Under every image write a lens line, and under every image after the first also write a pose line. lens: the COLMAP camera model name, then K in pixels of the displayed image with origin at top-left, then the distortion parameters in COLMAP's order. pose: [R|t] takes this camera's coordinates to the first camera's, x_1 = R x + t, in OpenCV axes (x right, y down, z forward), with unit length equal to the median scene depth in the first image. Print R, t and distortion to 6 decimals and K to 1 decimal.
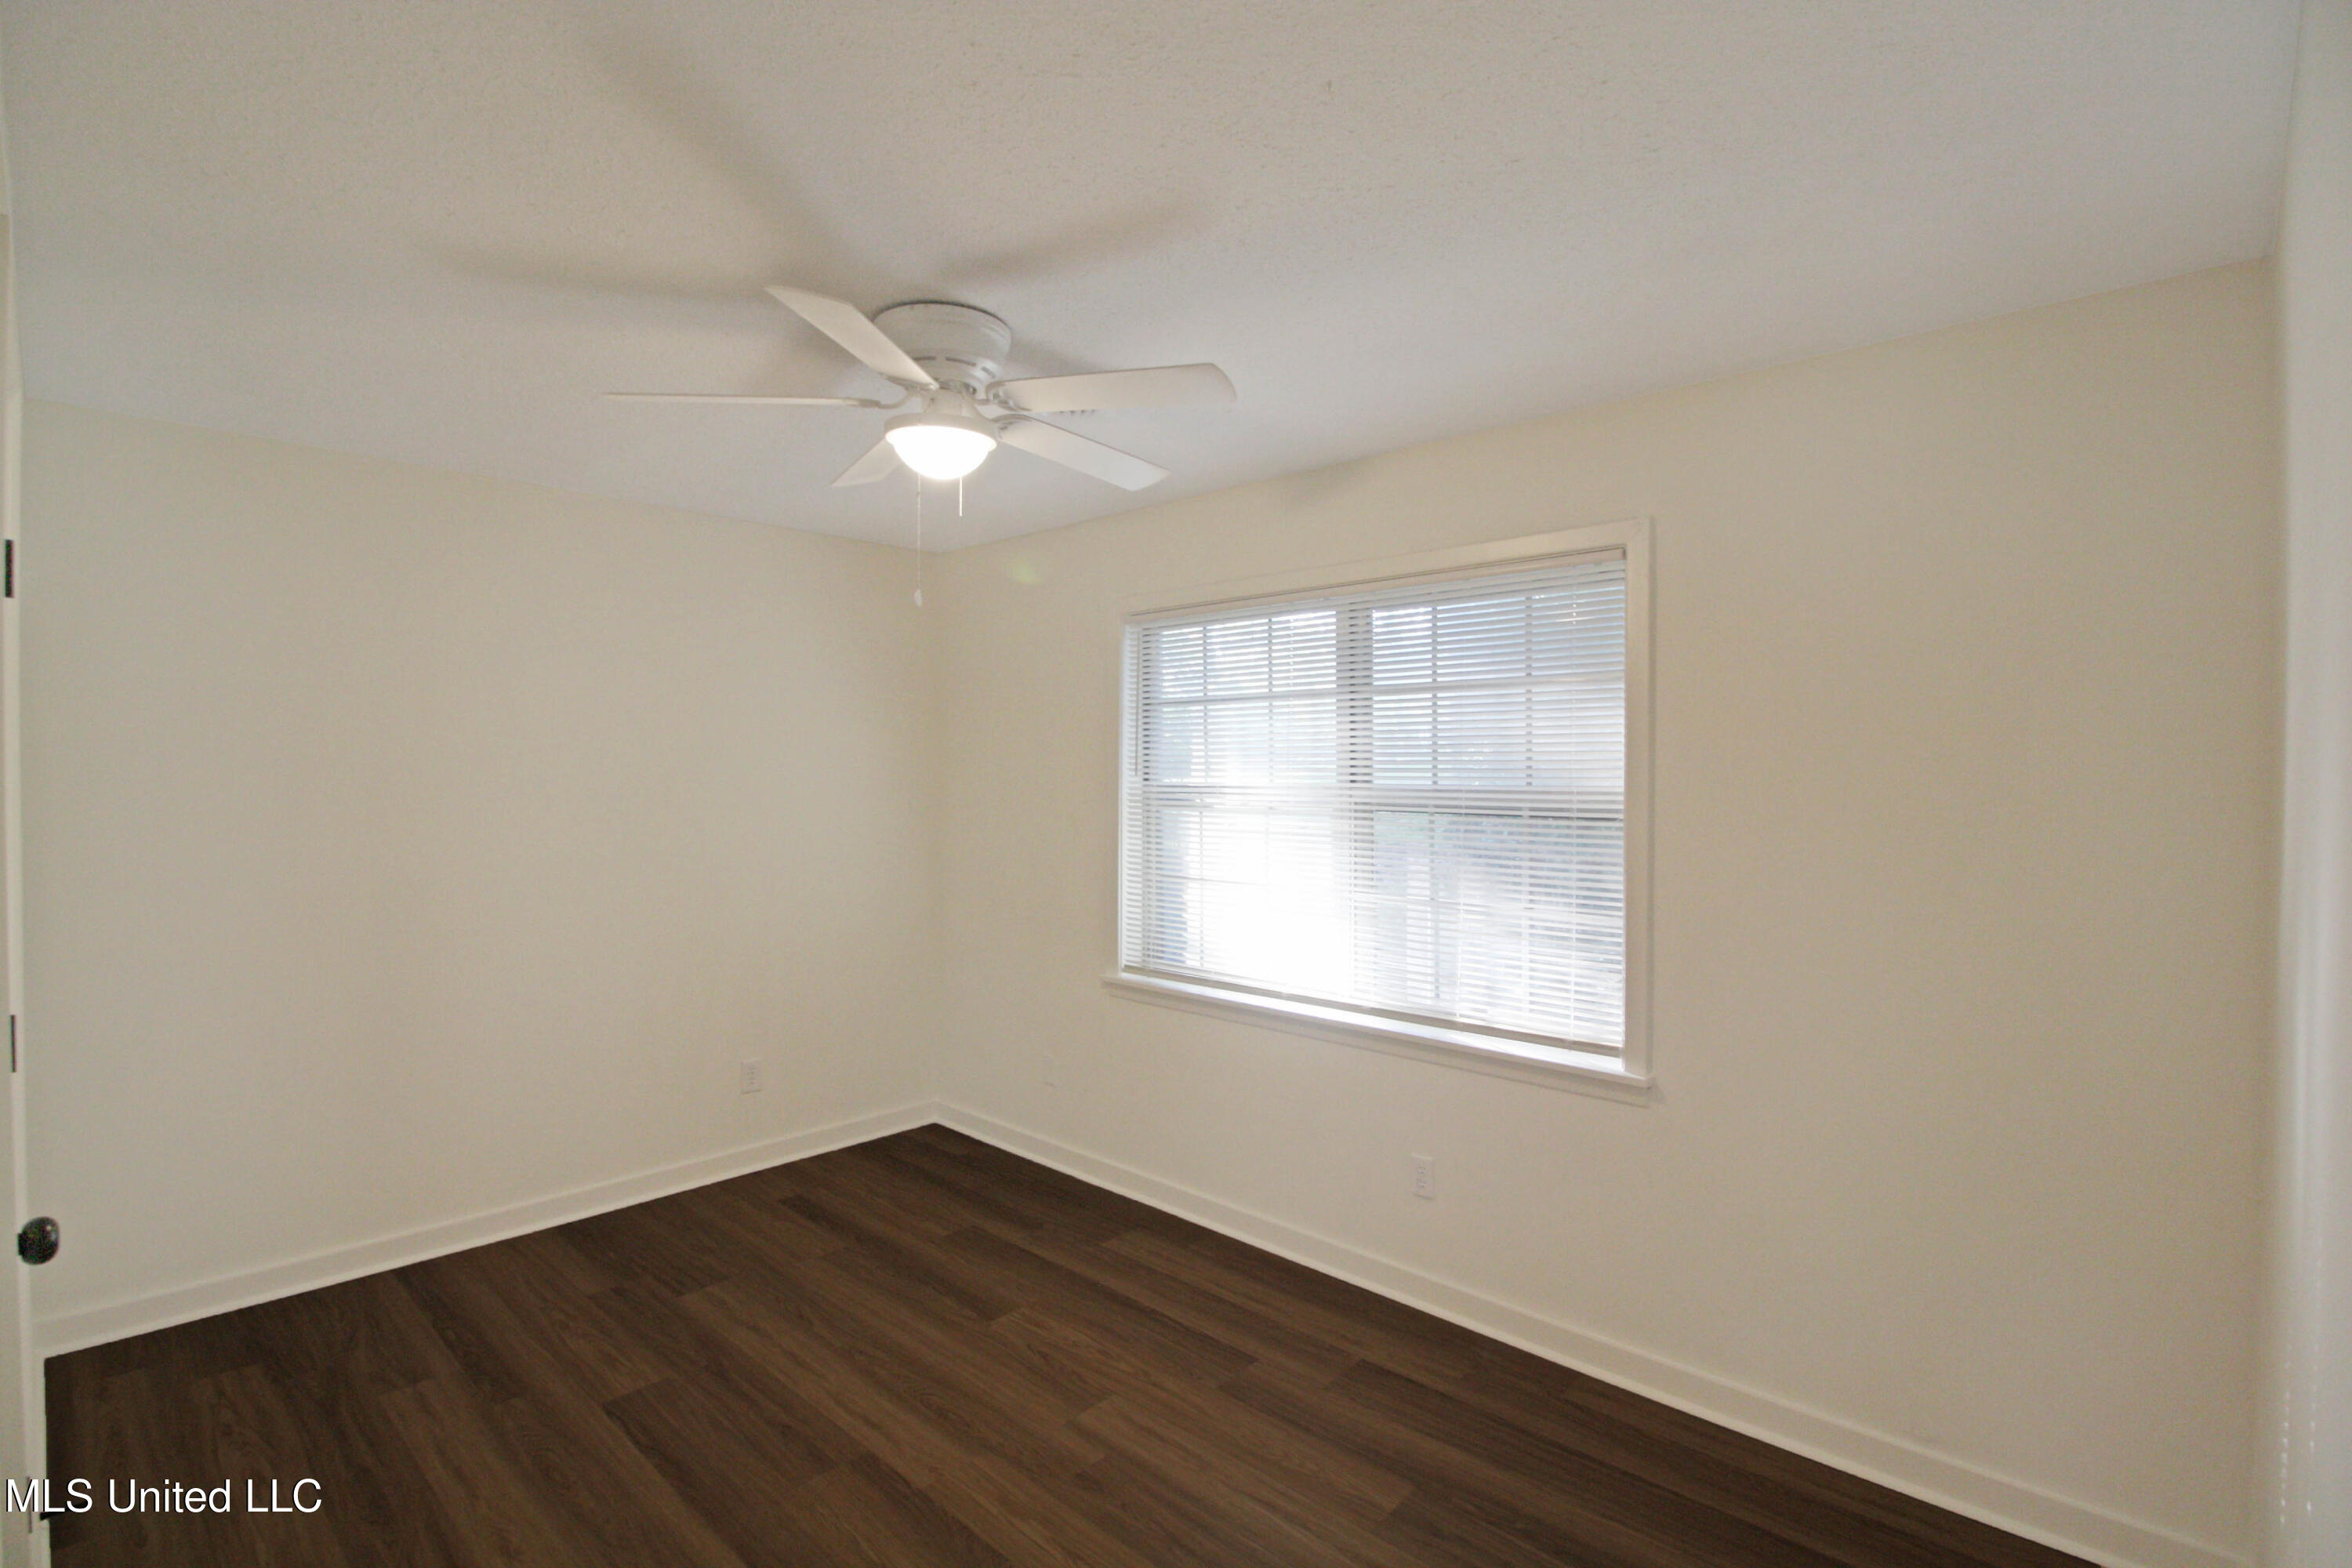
lens RADIAL K [[1101.5, 0, 1176.0], [0, 1101.5, 784.0], [0, 0, 1]] dist [-0.000618, -0.013660]
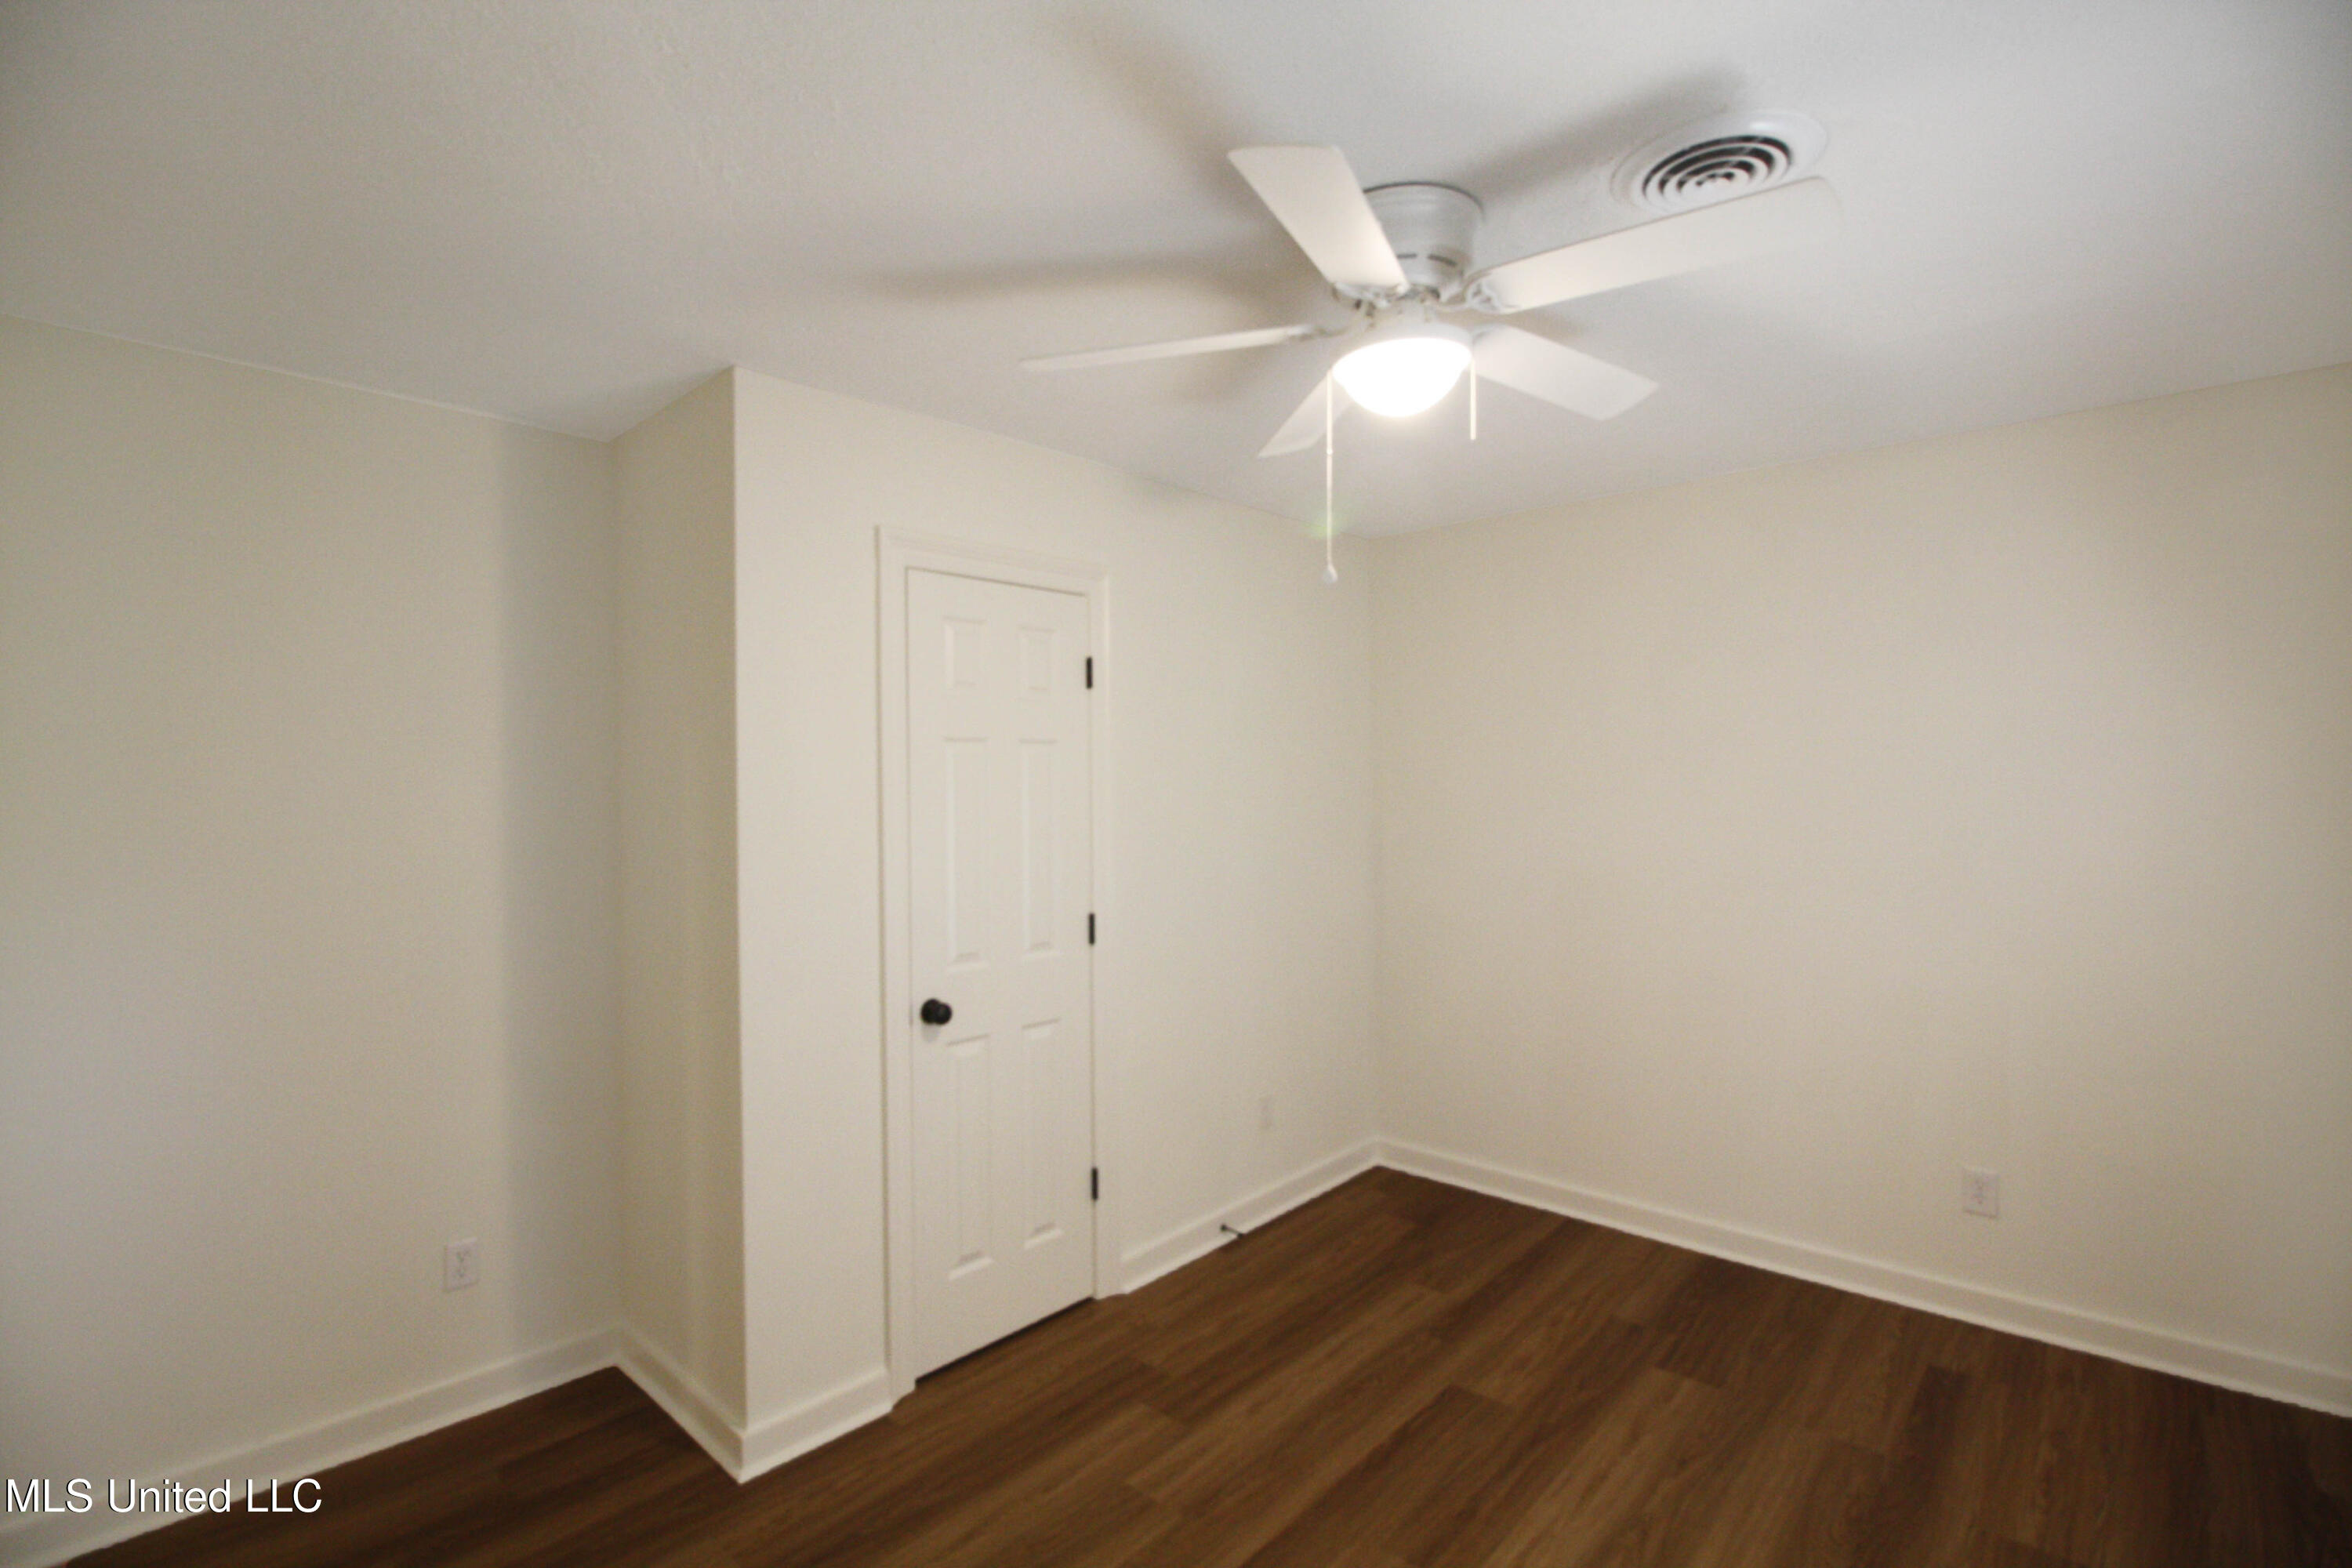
lens RADIAL K [[1101.5, 0, 1176.0], [0, 1101.5, 784.0], [0, 0, 1]] dist [-0.000618, -0.013660]
pose [[0.022300, 0.005861, -0.999734, 0.458853], [-0.011500, 0.999918, 0.005606, -0.002824], [0.999685, 0.011372, 0.022366, 0.648068]]
